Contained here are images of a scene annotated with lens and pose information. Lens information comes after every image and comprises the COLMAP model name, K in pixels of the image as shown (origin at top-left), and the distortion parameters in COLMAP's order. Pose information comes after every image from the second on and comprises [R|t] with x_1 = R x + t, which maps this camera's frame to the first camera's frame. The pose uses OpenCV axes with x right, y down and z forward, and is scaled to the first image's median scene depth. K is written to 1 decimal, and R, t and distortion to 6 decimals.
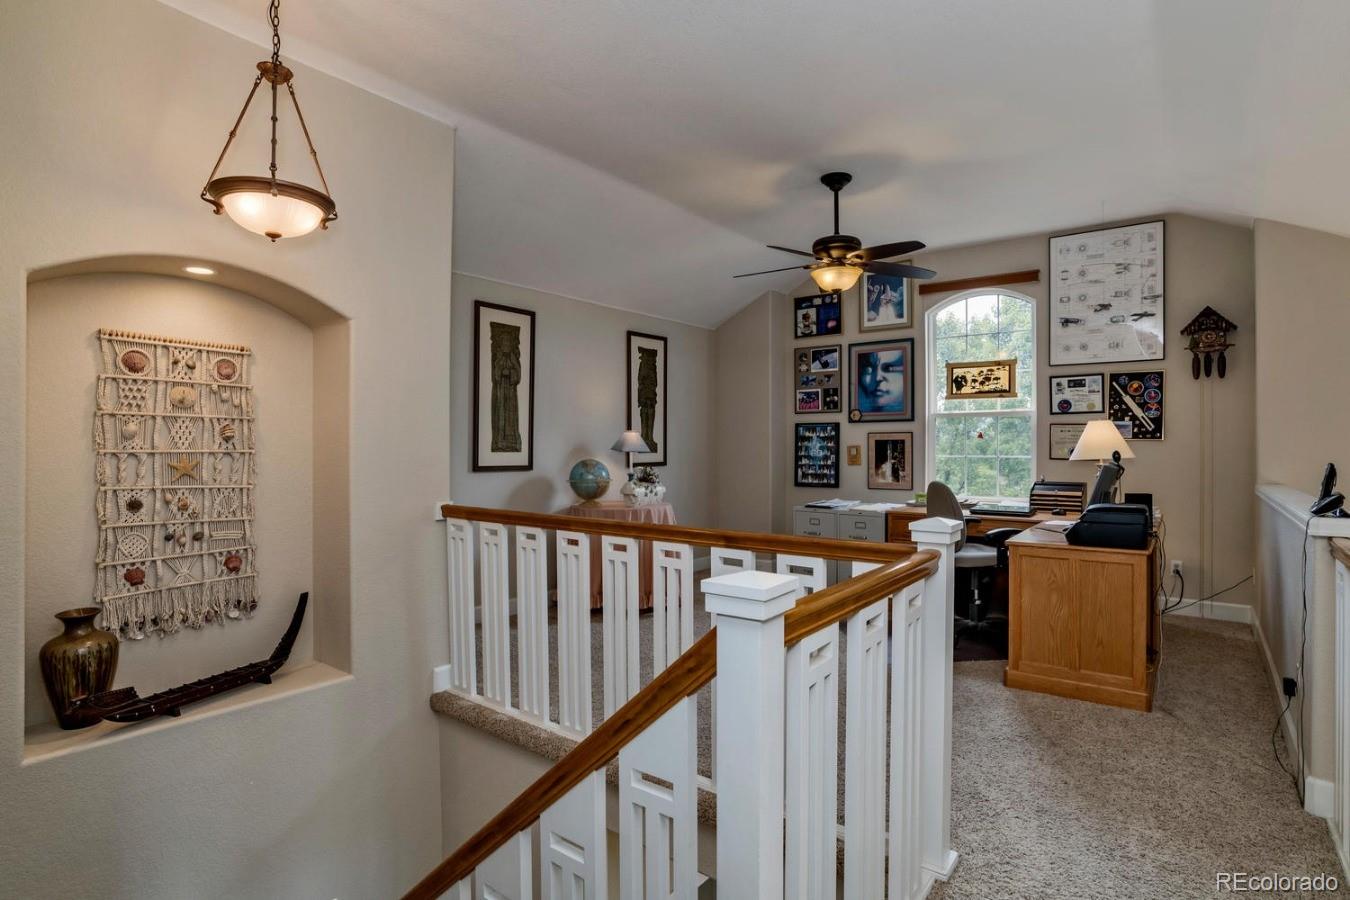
lens RADIAL K [[688.8, 0, 684.2], [0, 688.8, 445.4], [0, 0, 1]] dist [-0.050859, 0.023228]
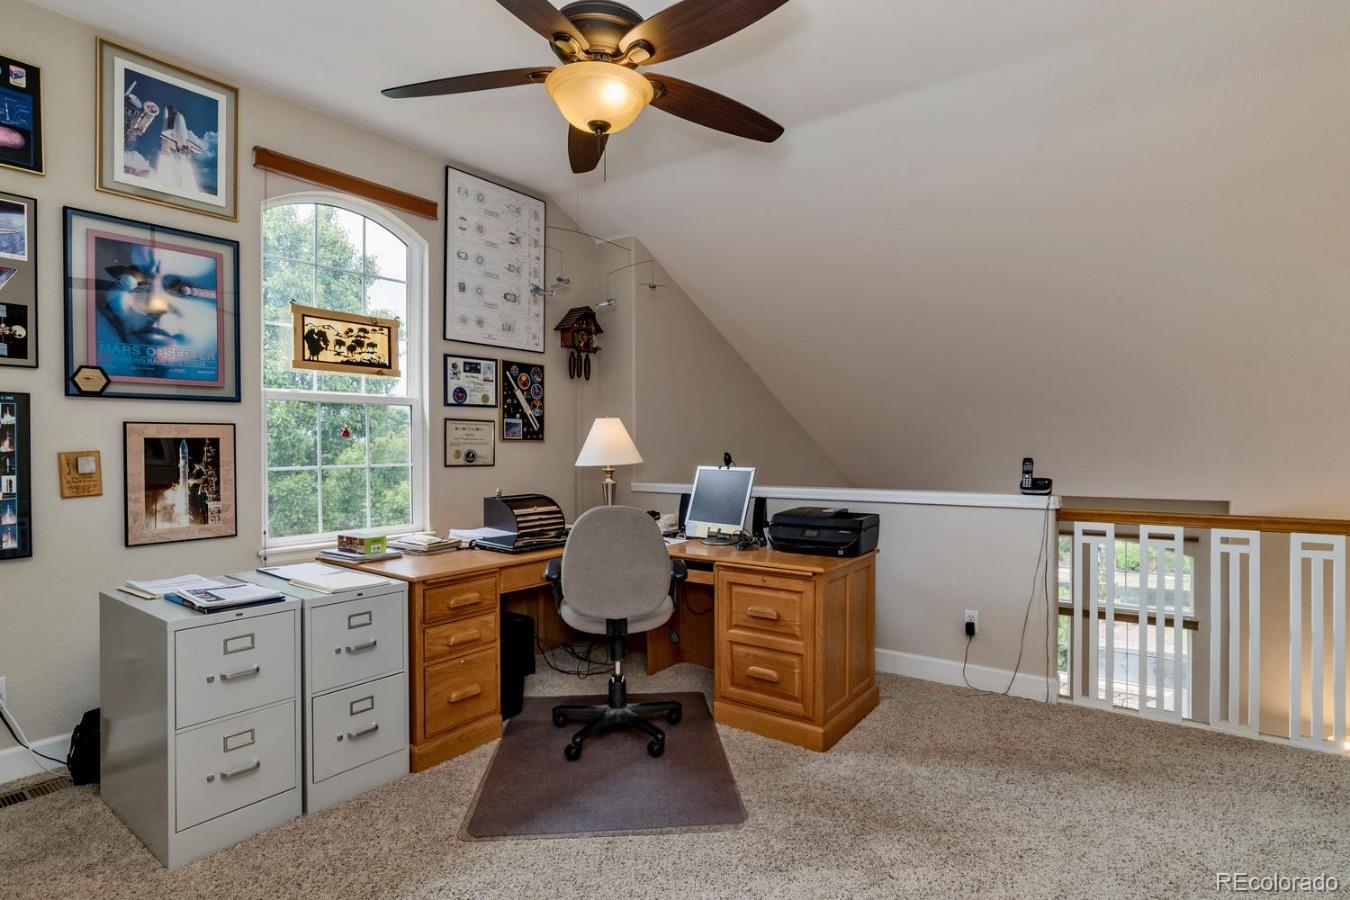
lens RADIAL K [[688.8, 0, 684.2], [0, 688.8, 445.4], [0, 0, 1]] dist [-0.050859, 0.023228]
pose [[-0.016147, -0.001894, 0.999868, -0.191072], [0.003257, 0.999993, 0.001946, -0.002911], [-0.999864, 0.003288, -0.016141, 0.706802]]
